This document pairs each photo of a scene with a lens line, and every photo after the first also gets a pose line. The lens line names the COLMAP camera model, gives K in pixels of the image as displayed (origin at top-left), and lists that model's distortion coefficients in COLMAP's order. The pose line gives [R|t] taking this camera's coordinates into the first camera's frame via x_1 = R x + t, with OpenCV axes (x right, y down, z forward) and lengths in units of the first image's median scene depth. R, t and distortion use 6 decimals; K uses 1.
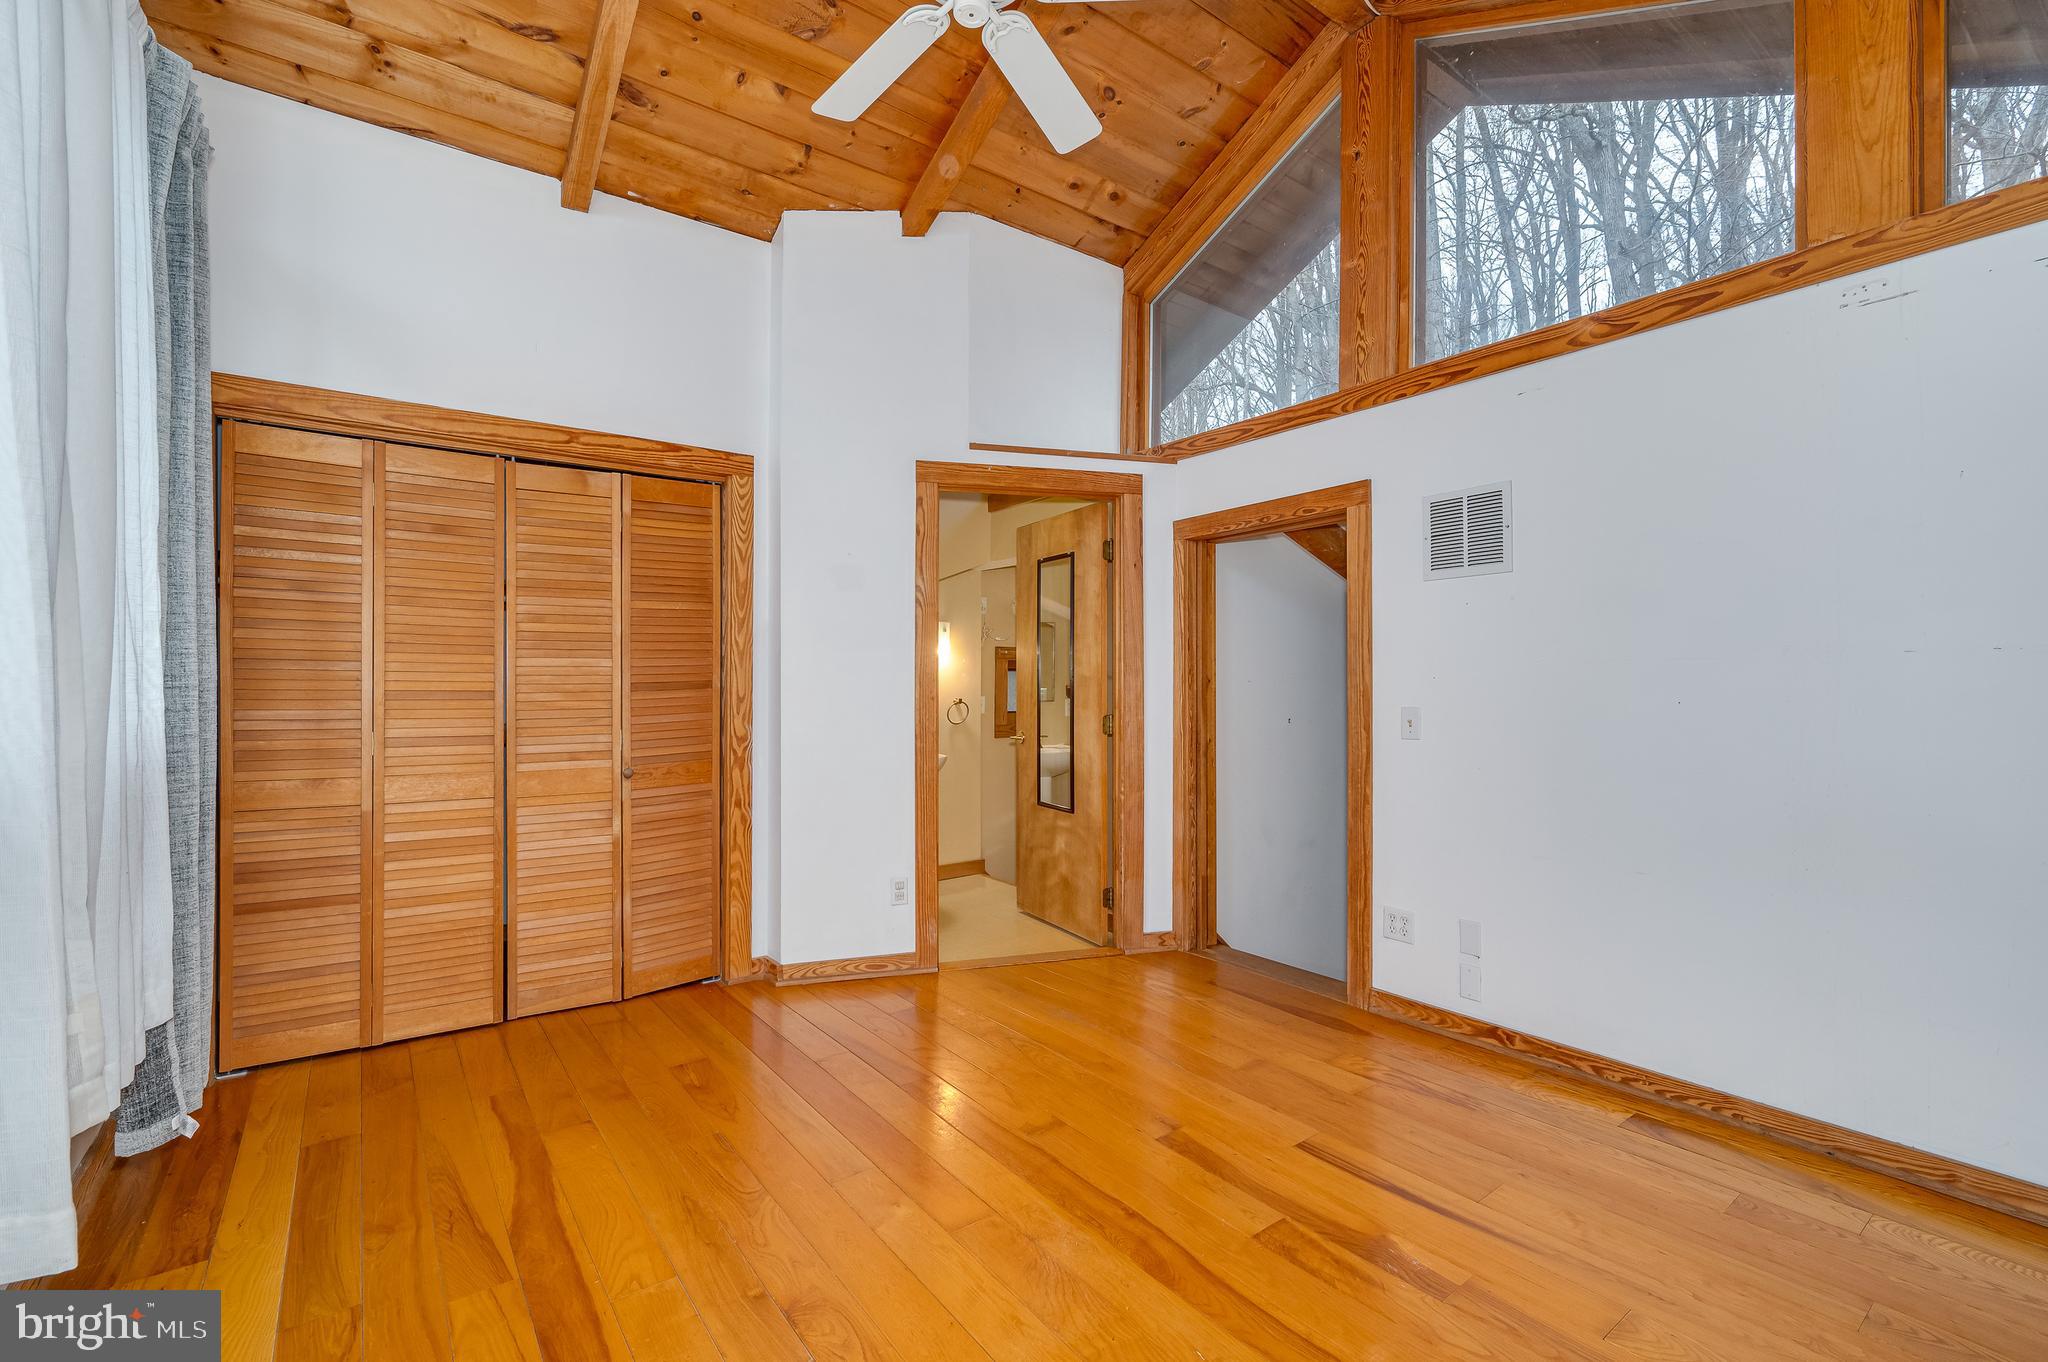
lens RADIAL K [[925.8, 0, 1021.8], [0, 925.8, 690.7], [0, 0, 1]] dist [-0.000488, -0.000126]
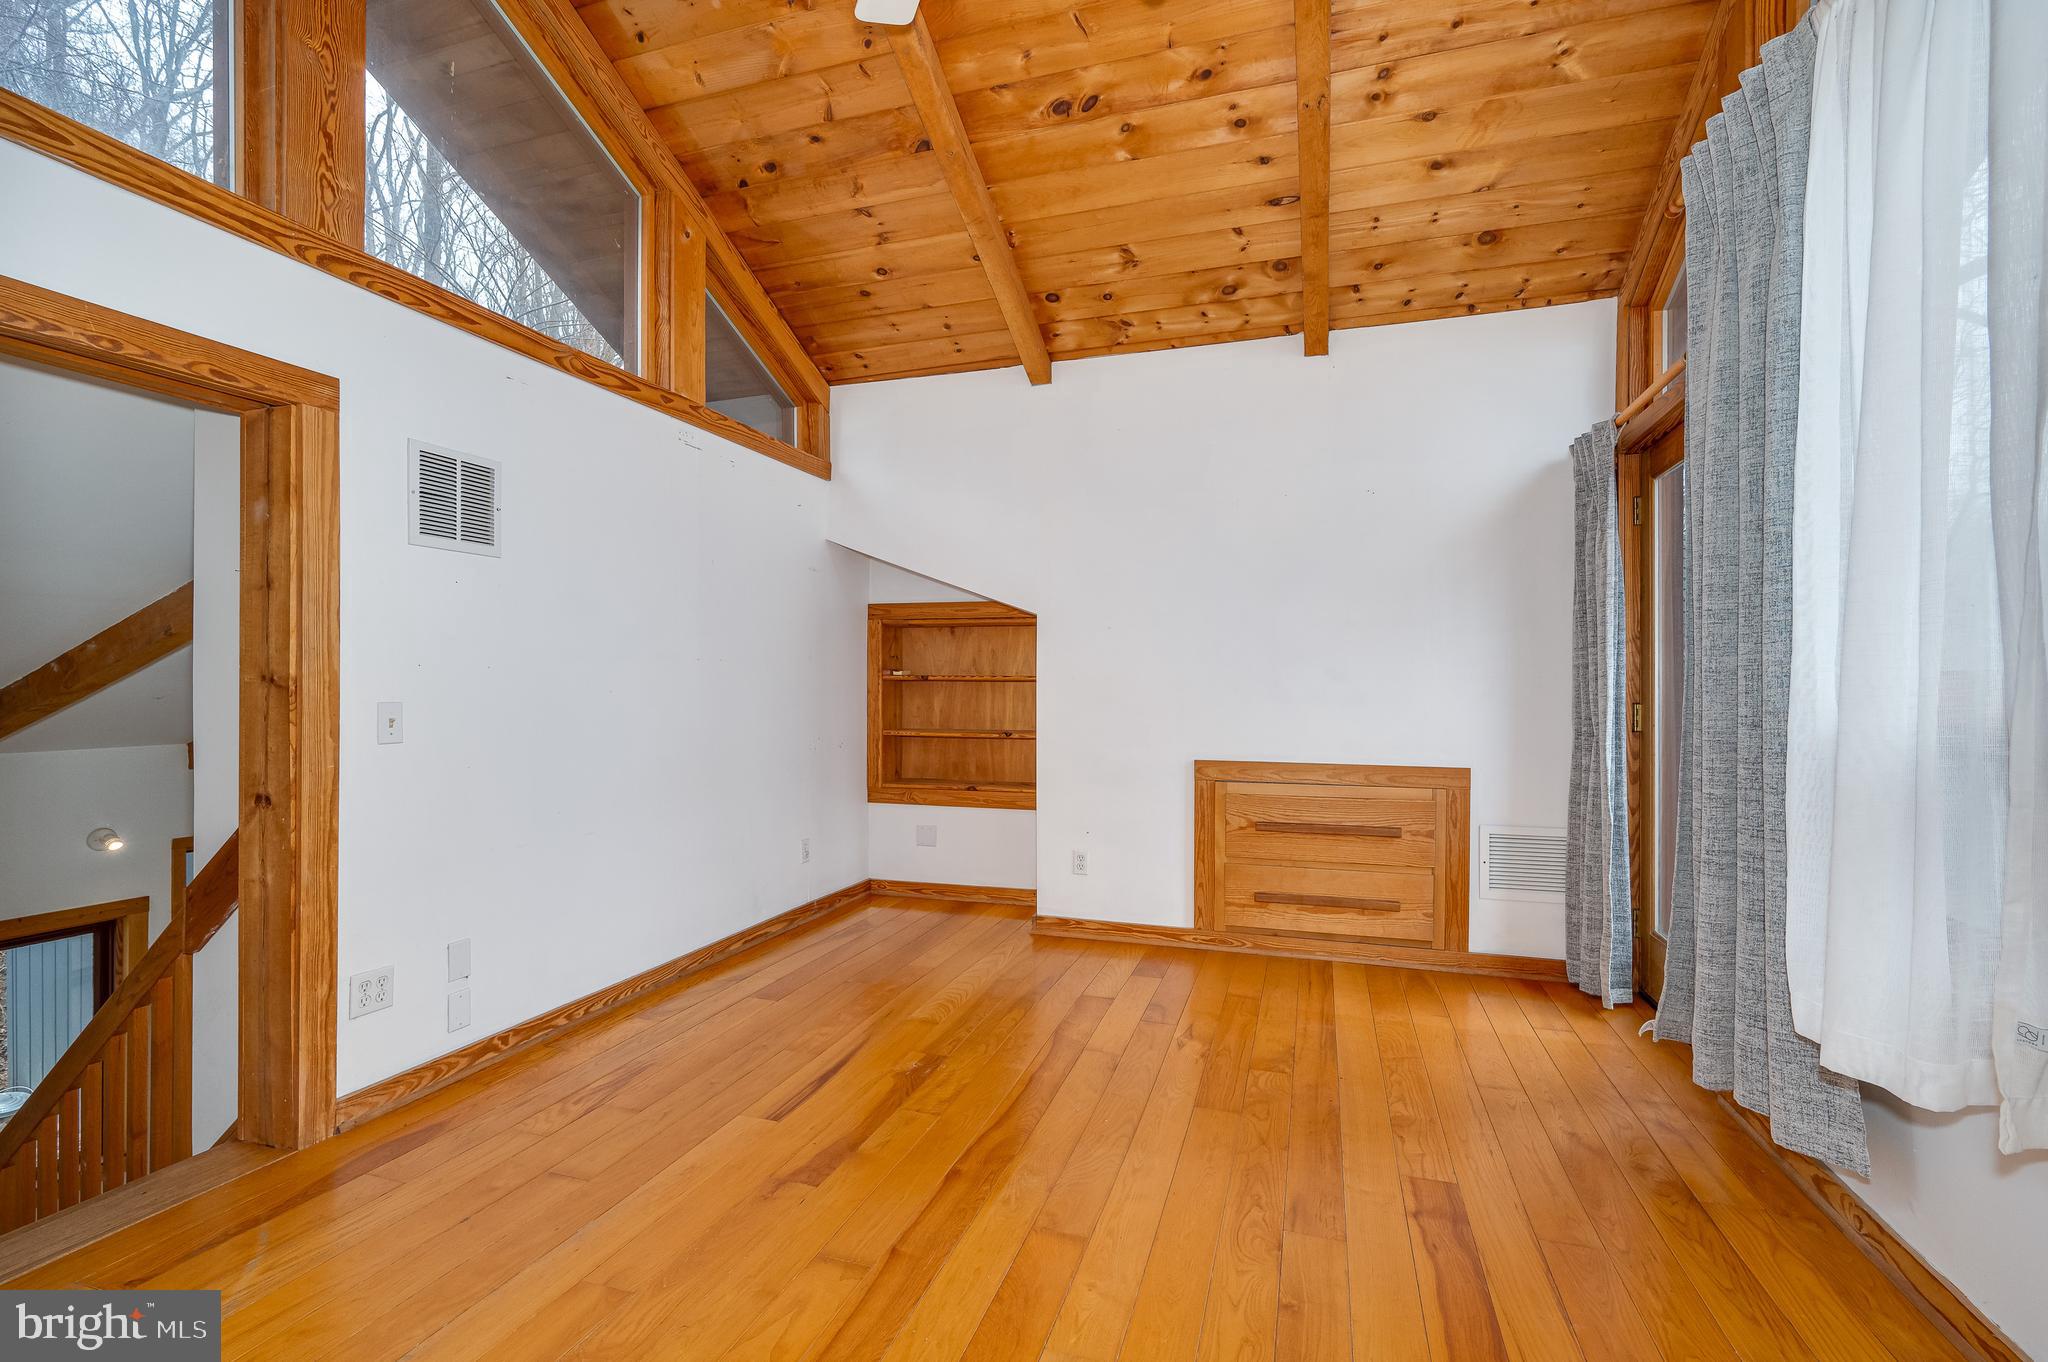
lens RADIAL K [[925.8, 0, 1021.8], [0, 925.8, 690.7], [0, 0, 1]] dist [-0.000488, -0.000126]
pose [[-0.593882, -0.009261, 0.804499, -0.545645], [-0.004455, 0.999956, 0.008223, -0.000340], [-0.804540, 0.001300, -0.593898, 1.092164]]
